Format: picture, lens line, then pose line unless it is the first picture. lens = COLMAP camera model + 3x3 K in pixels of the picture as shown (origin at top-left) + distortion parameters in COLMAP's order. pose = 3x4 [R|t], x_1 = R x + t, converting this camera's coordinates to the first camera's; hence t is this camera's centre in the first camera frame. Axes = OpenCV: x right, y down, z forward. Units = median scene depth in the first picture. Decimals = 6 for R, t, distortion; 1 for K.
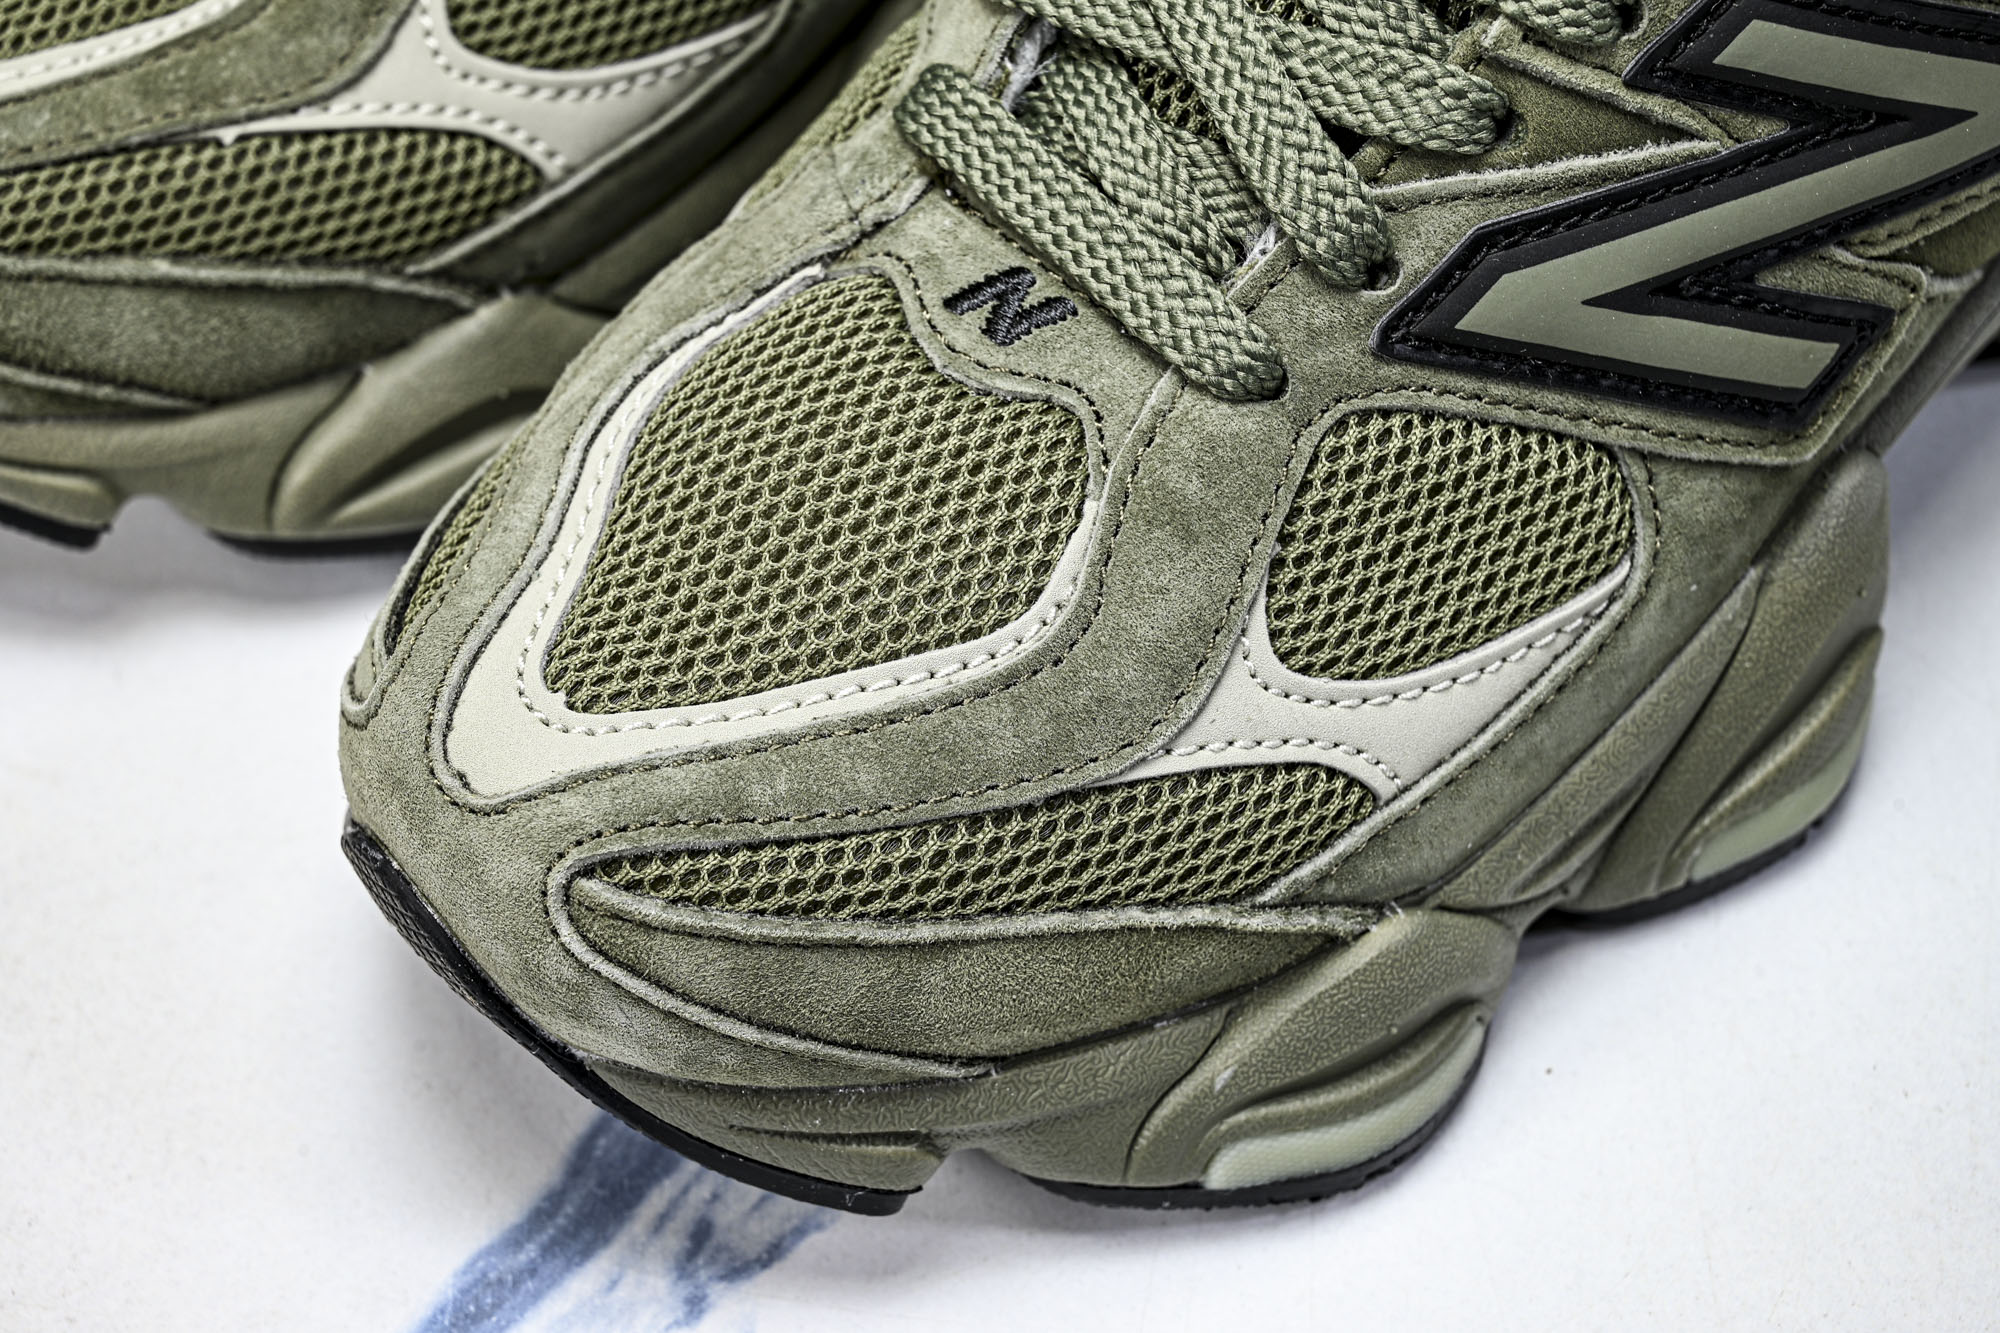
lens RADIAL K [[4048.3, 0, 1000.0], [0, 4048.3, 666.5], [0, 0, 1]] dist [0.014202, -0.250804]
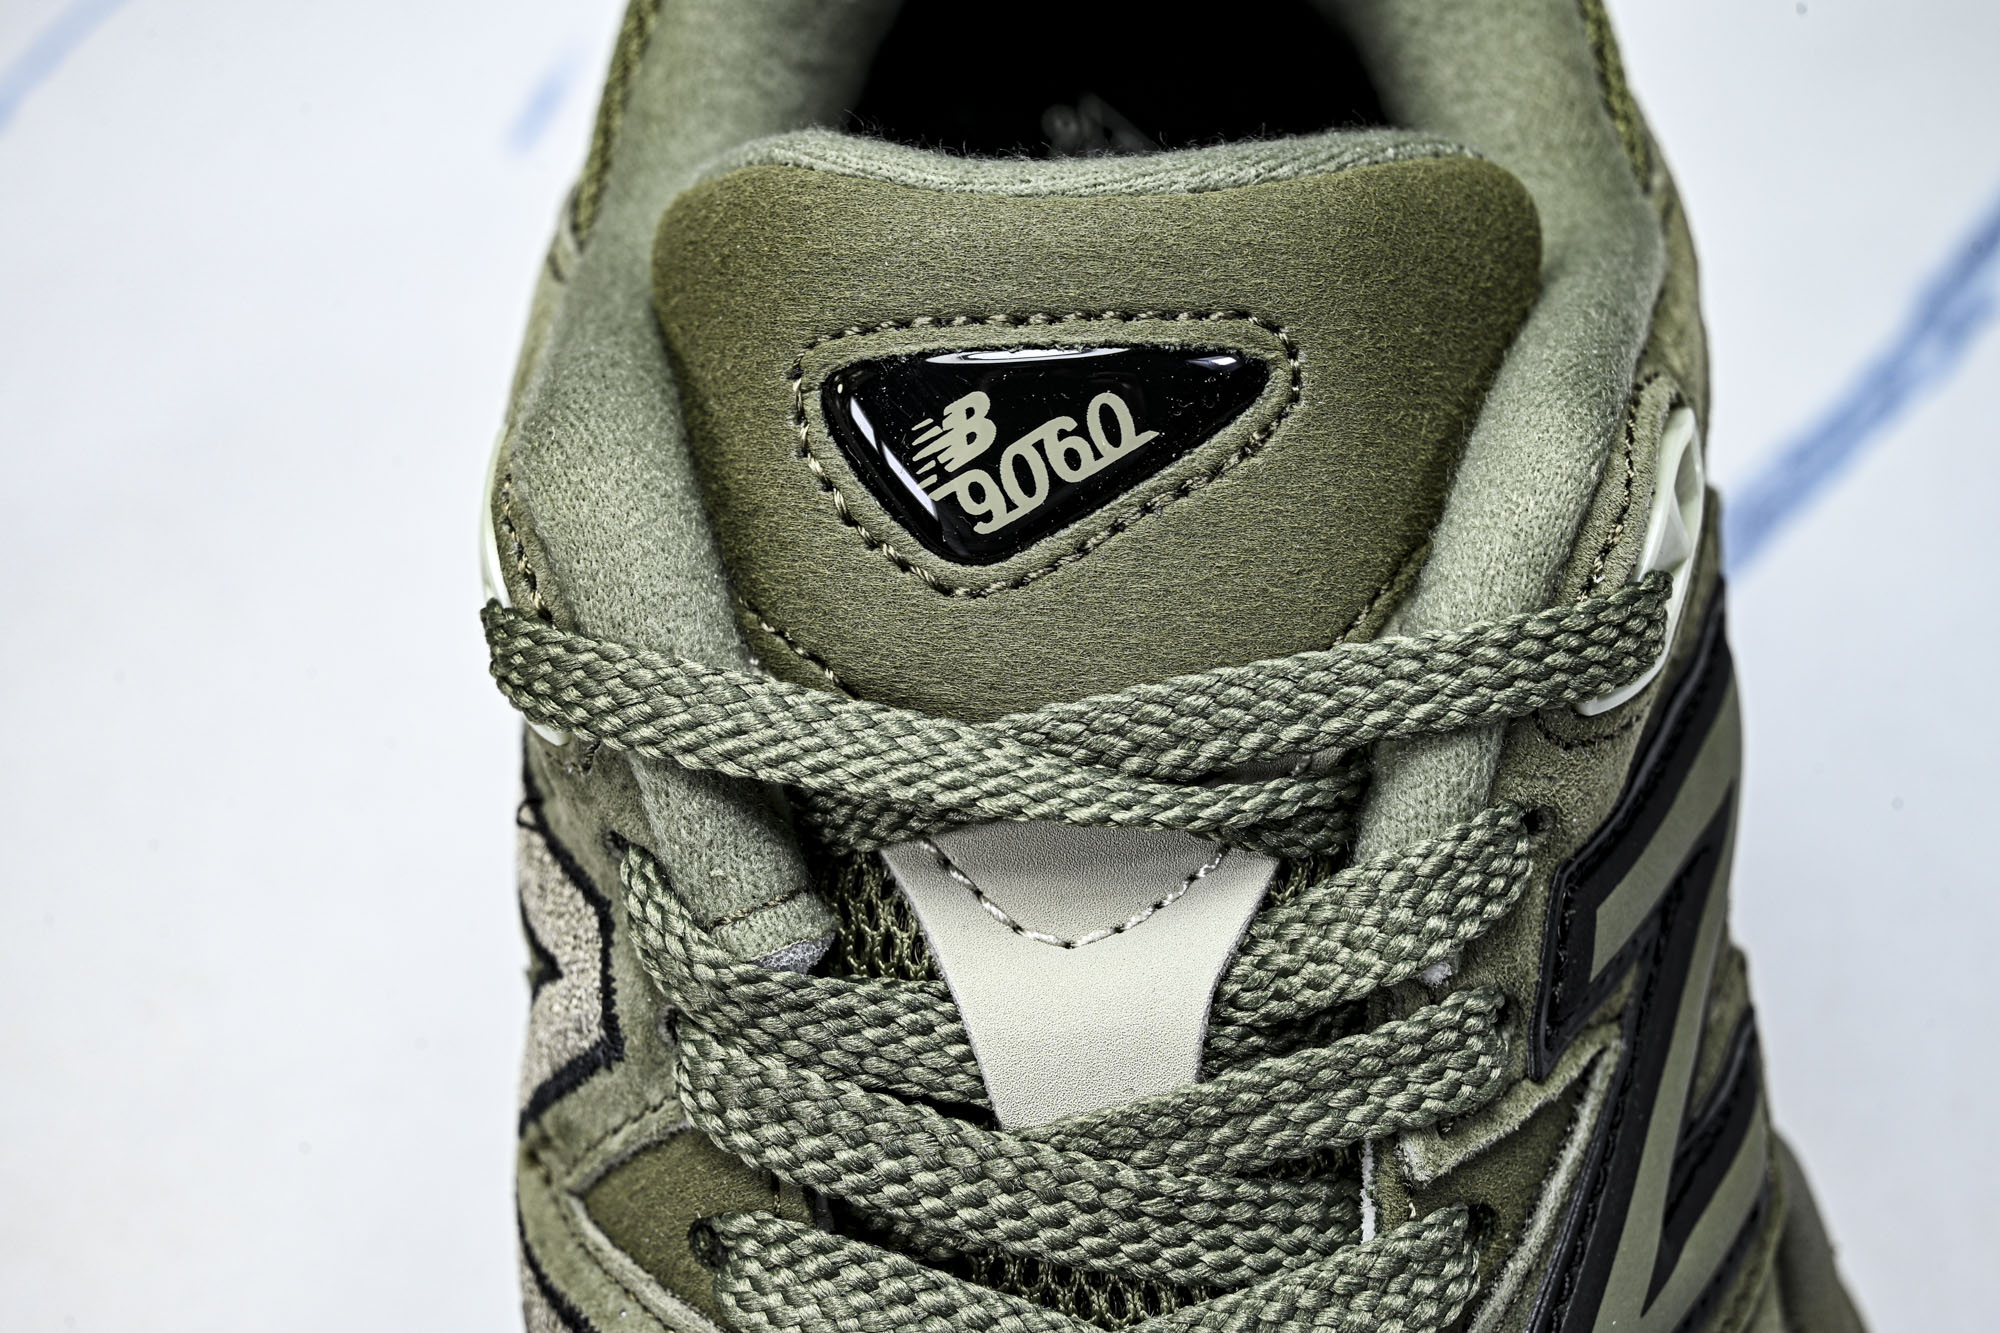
lens RADIAL K [[4048.3, 0, 1000.0], [0, 4048.3, 666.5], [0, 0, 1]] dist [0.014202, -0.250804]
pose [[0.659253, -0.641413, 0.392395, -0.163836], [0.606406, 0.762091, 0.226913, -0.437183], [-0.444586, 0.088358, 0.891368, 0.348648]]
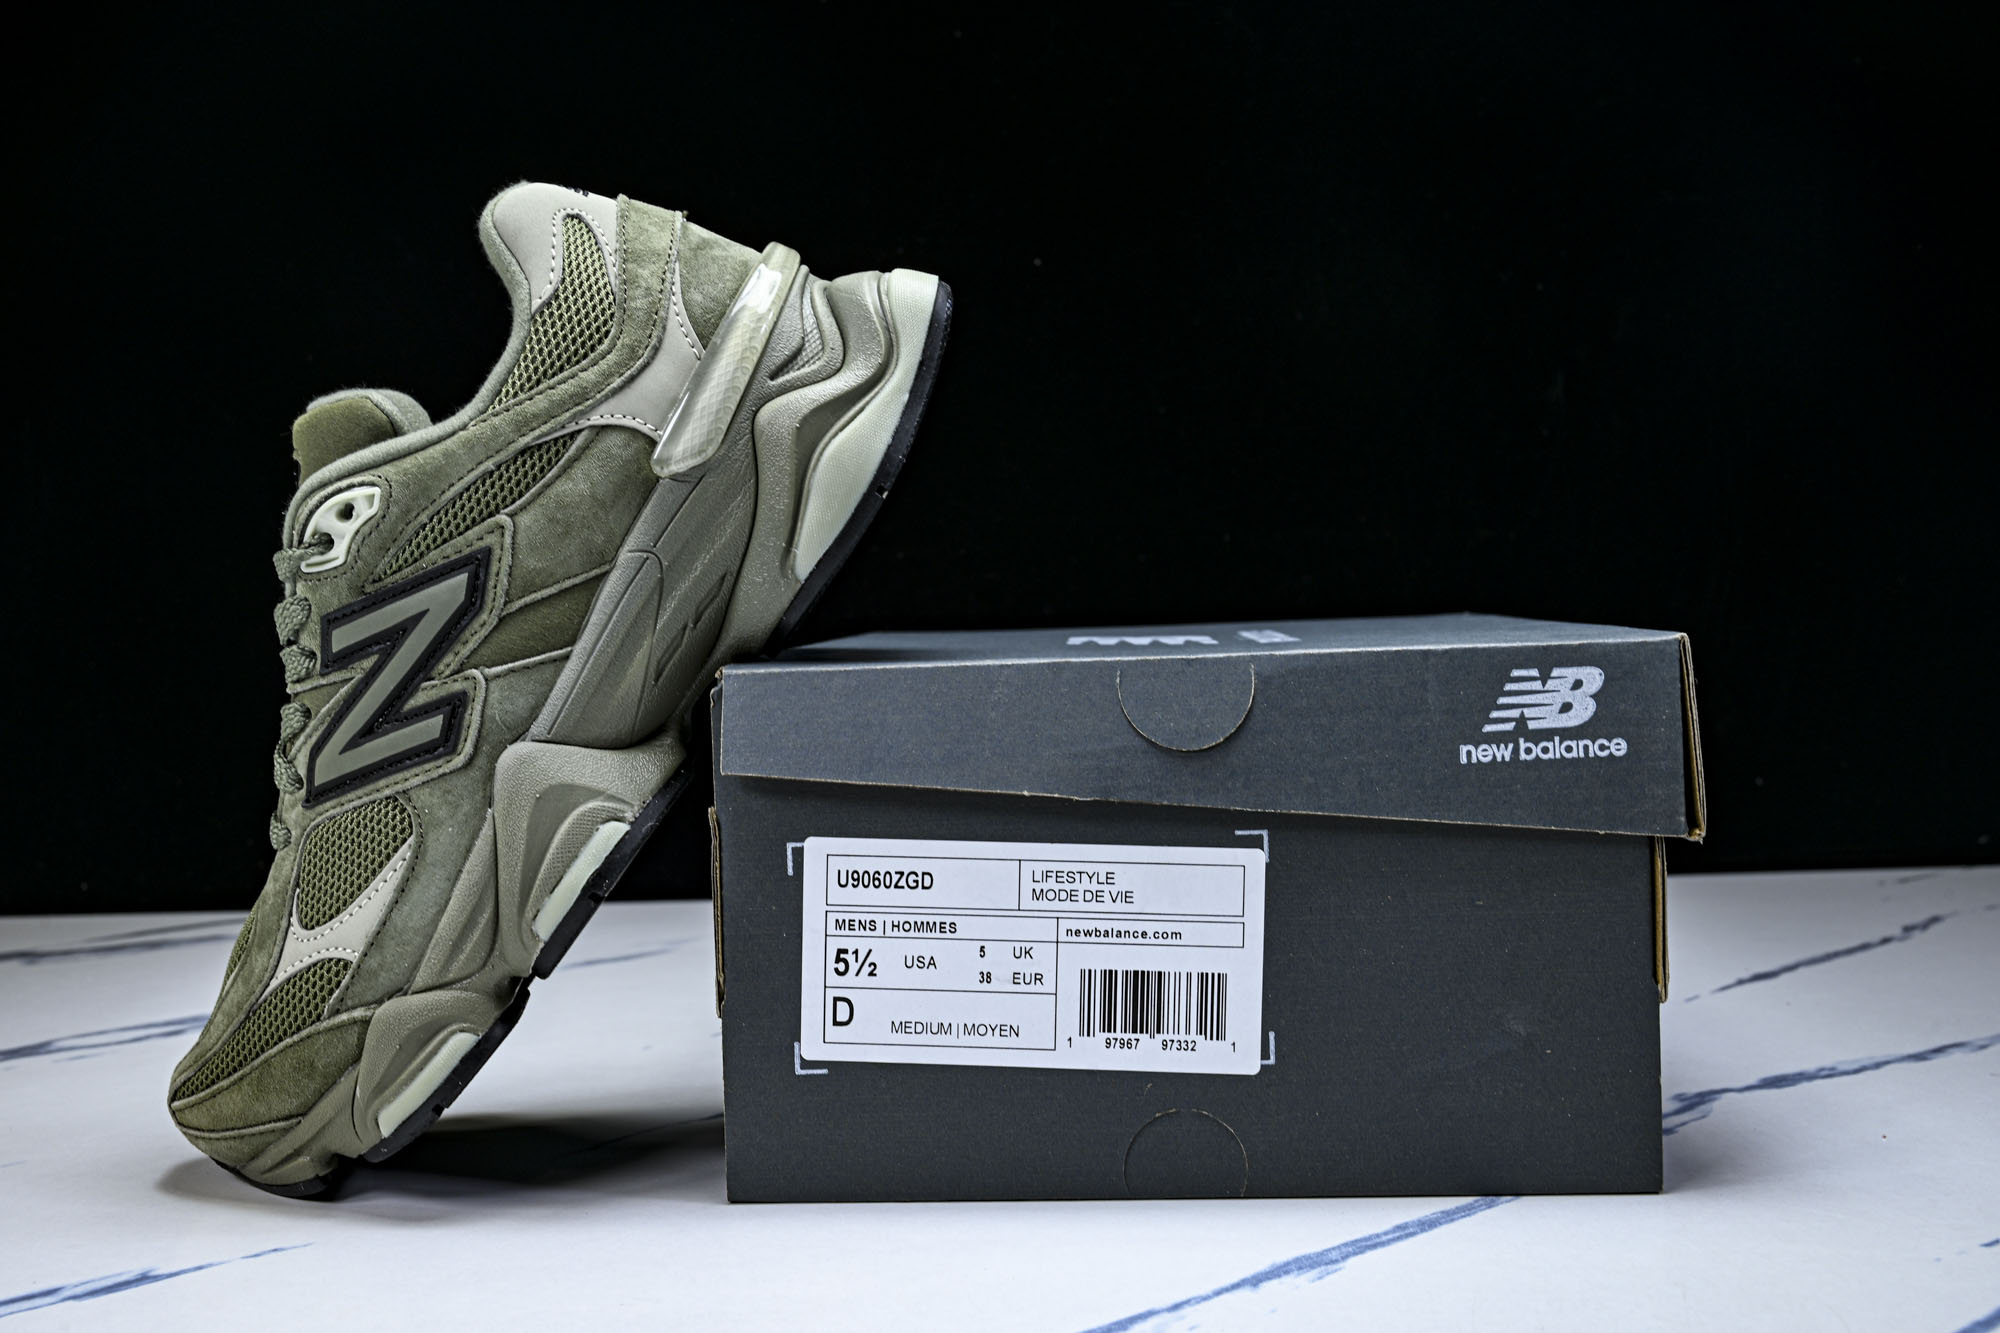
lens RADIAL K [[2357.9, 0, 1000.0], [0, 2357.9, 666.5], [0, 0, 1]] dist [0.021114, -0.005477]
pose [[0.529236, -0.504890, -0.681905, 1.430363], [0.209167, 0.856516, -0.471837, 0.666397], [0.822289, 0.107081, 0.558905, 0.492506]]
